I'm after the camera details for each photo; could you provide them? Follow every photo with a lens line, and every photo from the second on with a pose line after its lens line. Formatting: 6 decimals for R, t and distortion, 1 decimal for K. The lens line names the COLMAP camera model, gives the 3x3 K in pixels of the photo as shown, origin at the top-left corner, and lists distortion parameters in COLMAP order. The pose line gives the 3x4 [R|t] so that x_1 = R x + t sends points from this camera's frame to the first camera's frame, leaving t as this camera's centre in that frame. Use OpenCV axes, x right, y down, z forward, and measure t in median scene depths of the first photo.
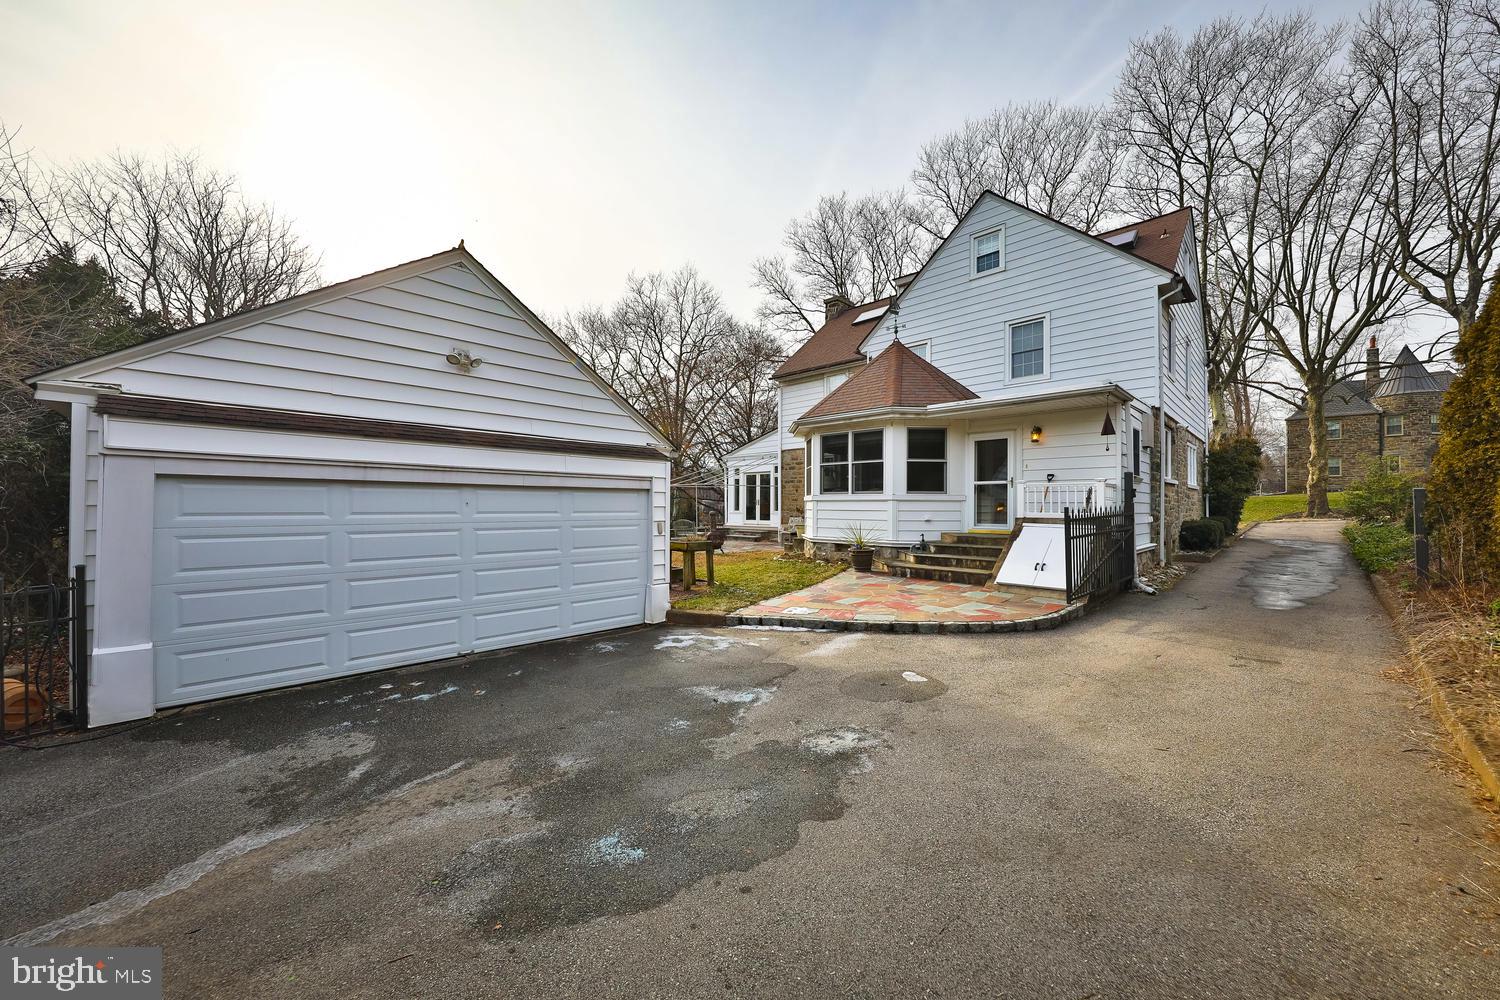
lens RADIAL K [[559.0, 0, 760.8], [0, 559.0, 502.5], [0, 0, 1]] dist [0.004746, -0.000175]
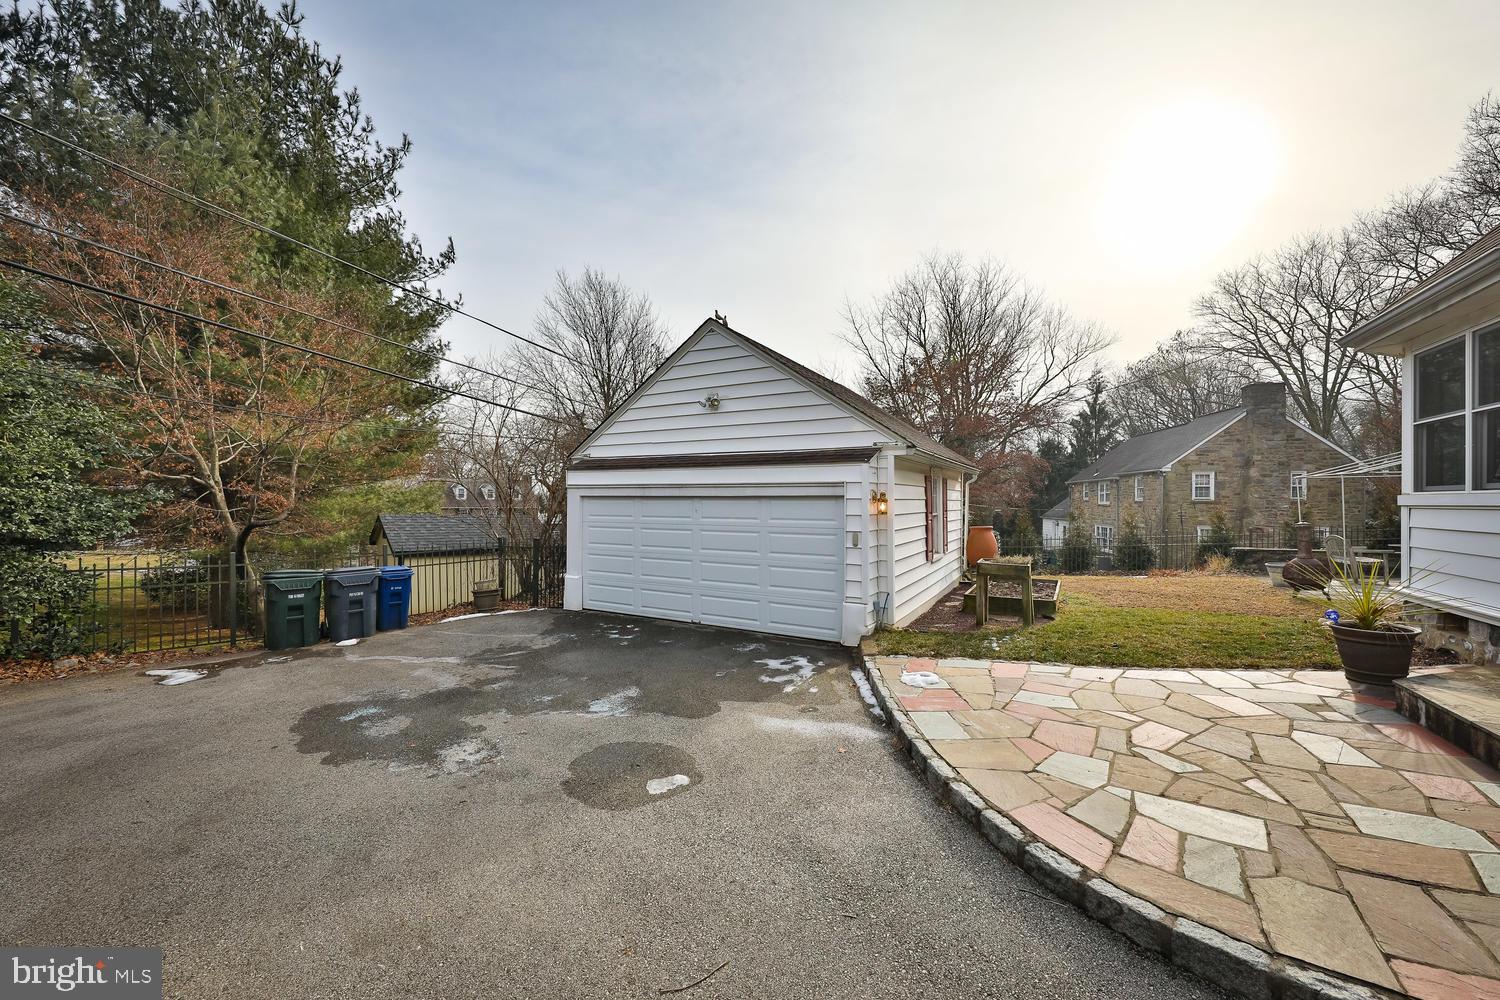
lens RADIAL K [[559.0, 0, 760.8], [0, 559.0, 502.5], [0, 0, 1]] dist [0.004746, -0.000175]
pose [[0.262756, 0.001757, -0.964861, 1.018807], [0.005177, 0.999981, 0.003231, -0.026245], [0.964848, -0.005844, 0.262742, 1.007747]]
